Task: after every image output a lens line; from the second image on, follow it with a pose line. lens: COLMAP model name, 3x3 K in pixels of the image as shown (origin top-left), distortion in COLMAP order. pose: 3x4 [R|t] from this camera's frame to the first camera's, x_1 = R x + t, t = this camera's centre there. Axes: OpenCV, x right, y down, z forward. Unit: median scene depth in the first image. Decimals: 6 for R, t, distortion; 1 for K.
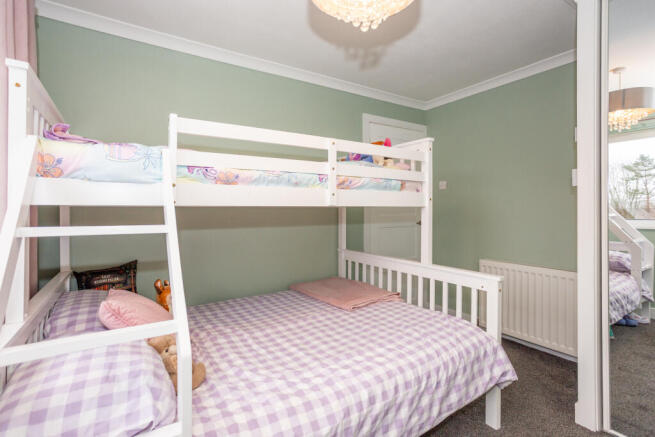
lens RADIAL K [[318.2, 0, 319.6], [0, 318.2, 217.3], [0, 0, 1]] dist [-0.065402, 0.041859]
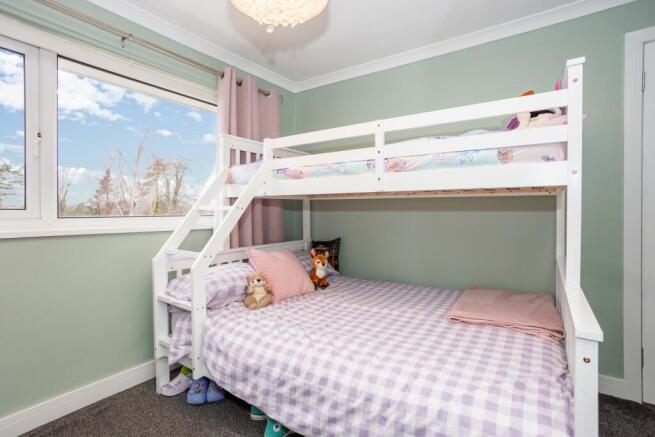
lens RADIAL K [[318.2, 0, 319.6], [0, 318.2, 217.3], [0, 0, 1]] dist [-0.065402, 0.041859]
pose [[0.384794, 0.031641, -0.922460, 0.849266], [-0.015013, 0.999495, 0.028021, 0.017365], [0.922880, 0.003066, 0.385074, 0.471102]]
